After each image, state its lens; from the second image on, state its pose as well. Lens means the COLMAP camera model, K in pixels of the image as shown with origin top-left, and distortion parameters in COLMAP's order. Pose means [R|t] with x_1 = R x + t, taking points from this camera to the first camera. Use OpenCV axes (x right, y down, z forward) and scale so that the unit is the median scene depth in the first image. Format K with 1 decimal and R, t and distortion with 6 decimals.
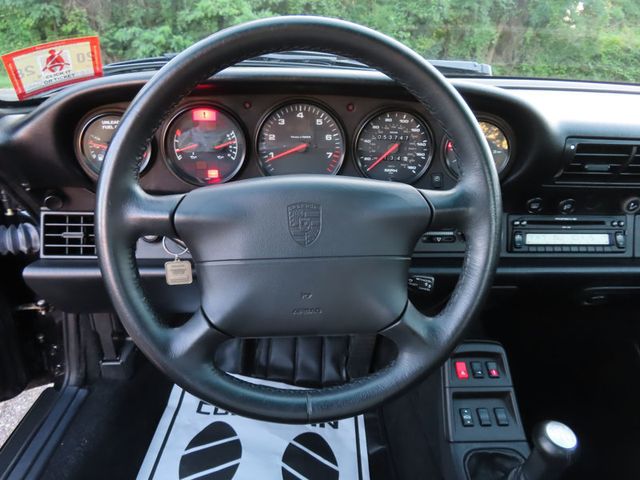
lens RADIAL K [[452.2, 0, 321.9], [0, 452.2, 240.9], [0, 0, 1]] dist [-0.005802, 0.001882]
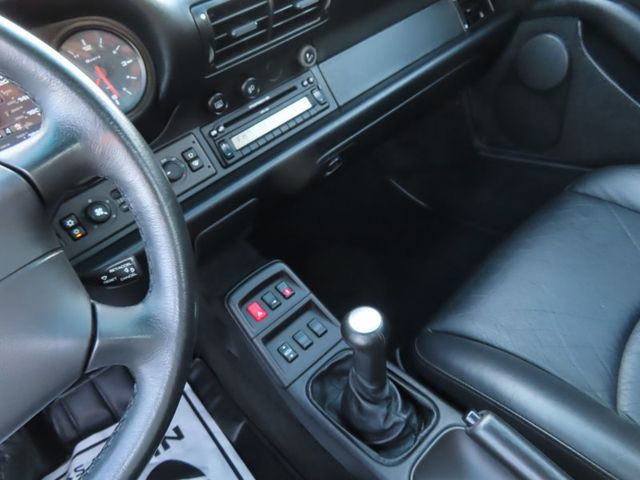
lens RADIAL K [[452.2, 0, 316.8], [0, 452.2, 240.5], [0, 0, 1]] dist [-0.005802, 0.001882]
pose [[0.756915, -0.551053, 0.351311, 0.174125], [0.503864, 0.834432, 0.223260, 0.036171], [-0.416173, 0.008025, 0.909250, 0.164708]]
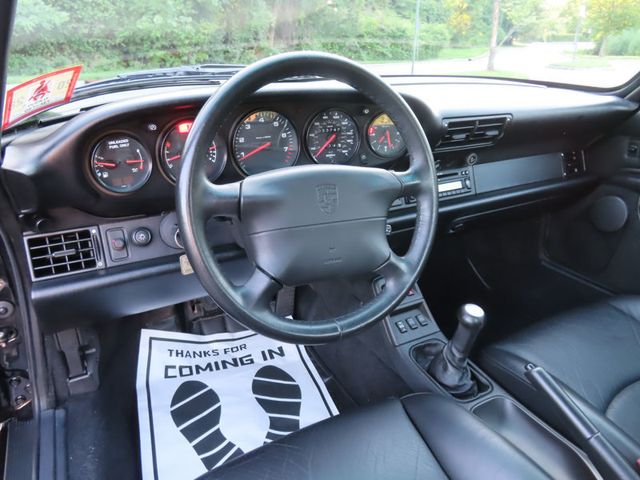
lens RADIAL K [[452.2, 0, 319.2], [0, 452.2, 241.5], [0, 0, 1]] dist [-0.005802, 0.001882]
pose [[0.907357, -0.191693, 0.374109, -0.382250], [0.179699, 0.981434, 0.067047, -0.003026], [-0.380016, 0.006391, 0.924958, -0.188481]]
